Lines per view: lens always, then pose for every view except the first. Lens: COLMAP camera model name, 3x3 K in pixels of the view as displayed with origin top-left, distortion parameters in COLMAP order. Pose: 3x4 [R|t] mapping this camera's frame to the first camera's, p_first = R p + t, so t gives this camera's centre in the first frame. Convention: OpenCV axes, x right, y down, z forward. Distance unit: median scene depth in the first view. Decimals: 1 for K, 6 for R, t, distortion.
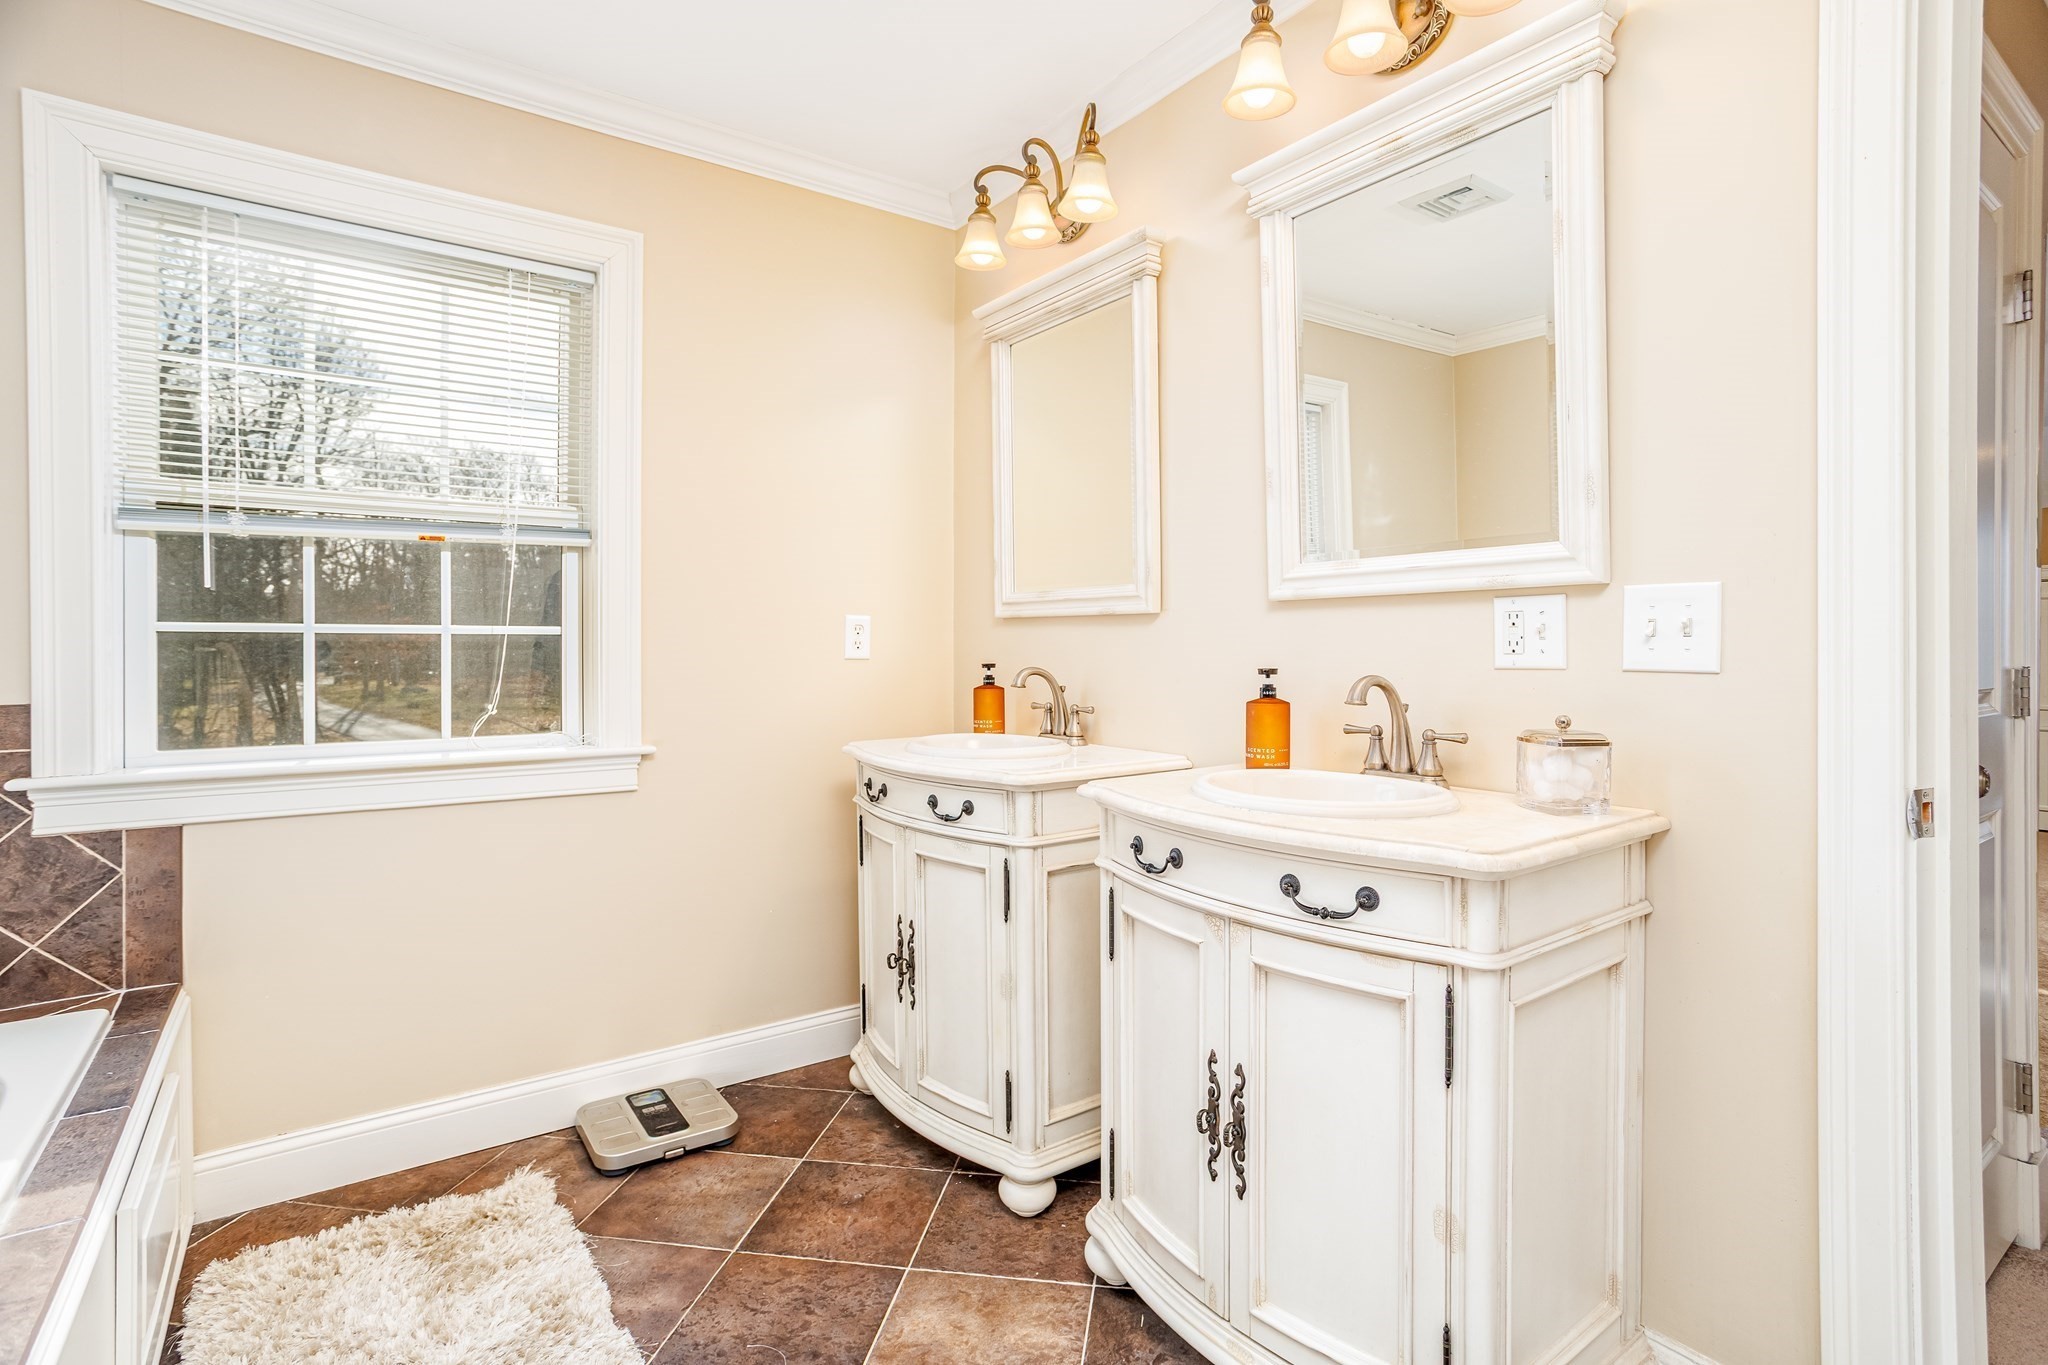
lens RADIAL K [[999.0, 0, 1026.7], [0, 999.0, 670.1], [0, 0, 1]] dist [-0.020811, 0.002896]
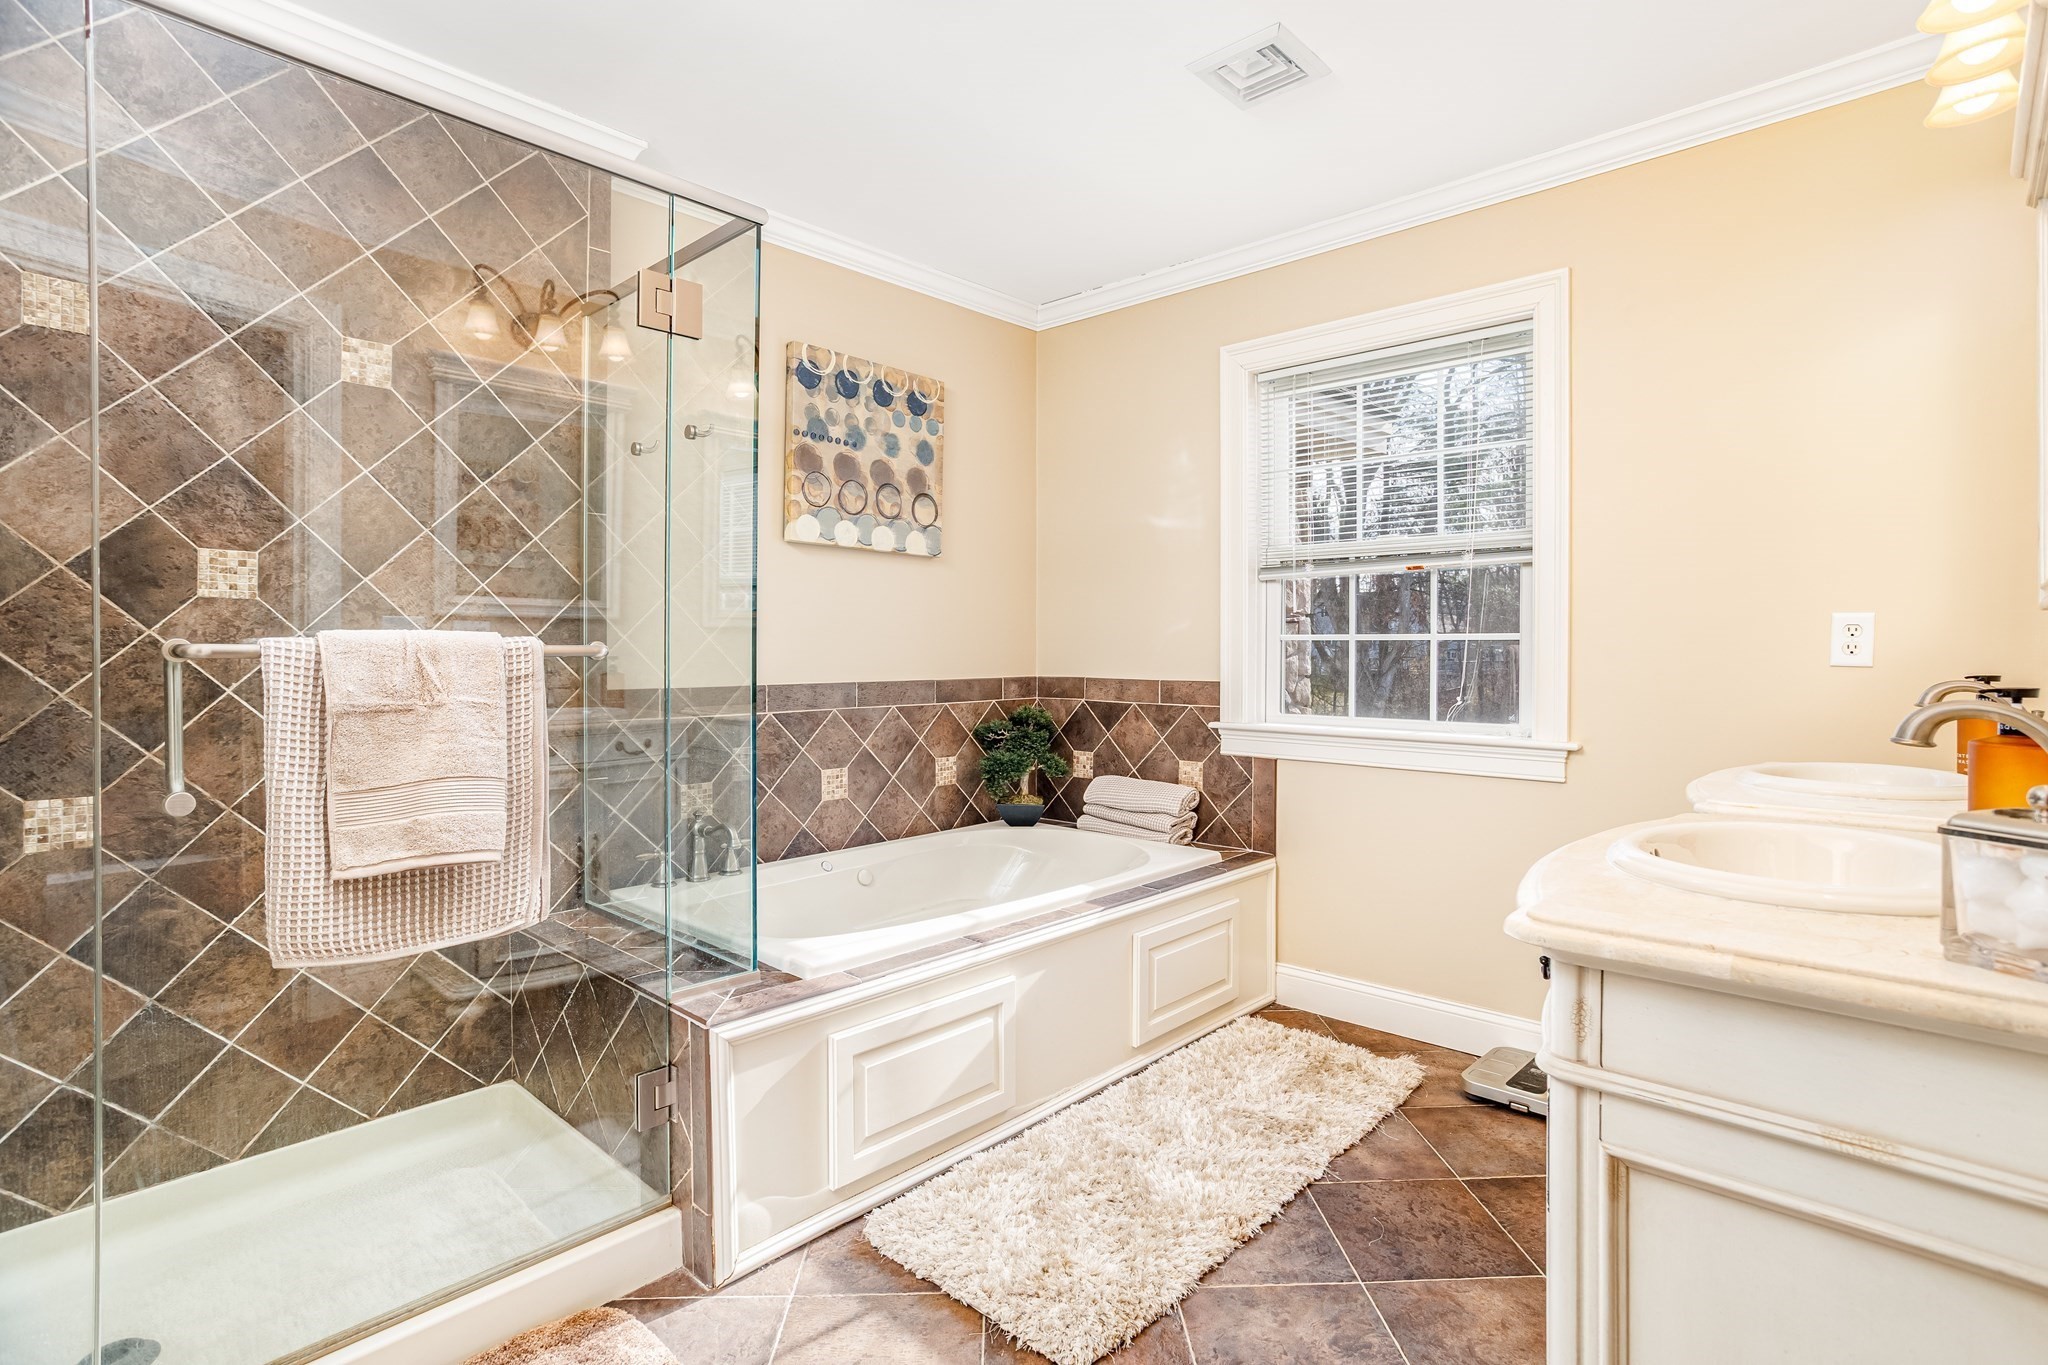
lens RADIAL K [[999.0, 0, 1027.2], [0, 999.0, 666.4], [0, 0, 1]] dist [-0.020811, 0.002896]
pose [[0.198760, 0.017950, -0.979884, 0.618568], [-0.023578, 0.999630, 0.013529, -0.007614], [0.979765, 0.020414, 0.199110, 0.235775]]
